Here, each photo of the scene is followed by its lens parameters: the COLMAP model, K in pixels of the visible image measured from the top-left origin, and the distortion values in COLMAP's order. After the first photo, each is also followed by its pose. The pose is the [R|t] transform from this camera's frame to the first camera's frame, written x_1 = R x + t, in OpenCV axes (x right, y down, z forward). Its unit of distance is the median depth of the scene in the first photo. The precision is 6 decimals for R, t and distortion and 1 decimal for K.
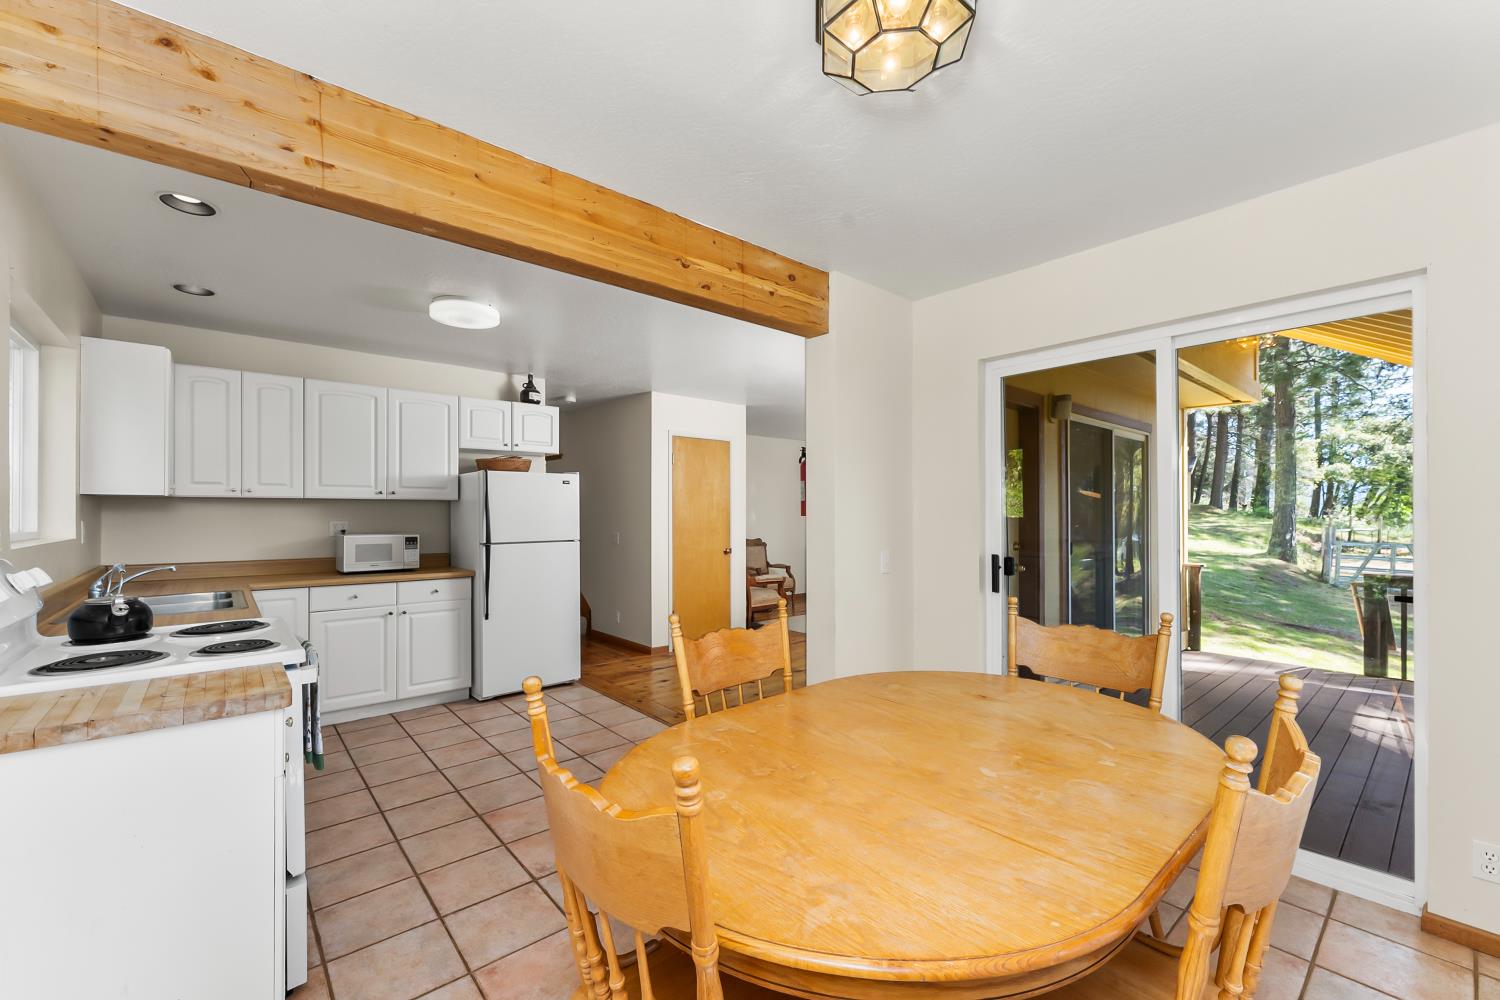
lens RADIAL K [[614.3, 0, 741.9], [0, 614.3, 505.5], [0, 0, 1]] dist [0.000301, 0.000014]
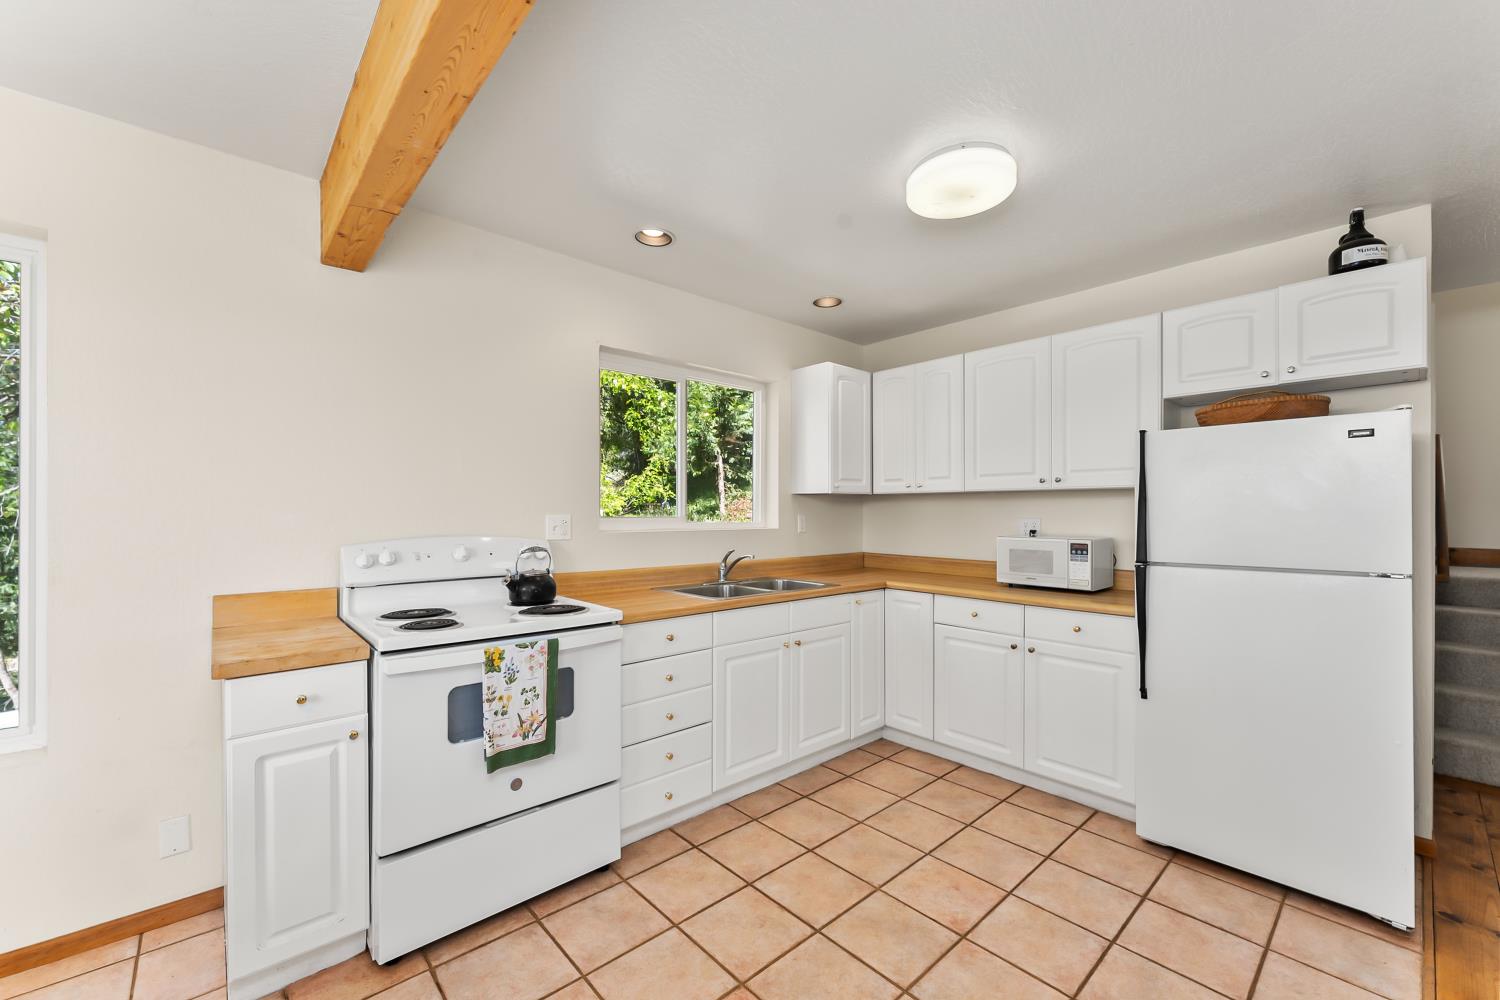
lens RADIAL K [[599.3, 0, 751.5], [0, 599.3, 506.4], [0, 0, 1]] dist [0.001400, -0.000053]
pose [[0.024574, -0.002579, -0.999695, 0.125634], [0.011326, 0.999933, -0.002301, 0.006985], [0.999634, -0.011266, 0.024601, 0.642491]]
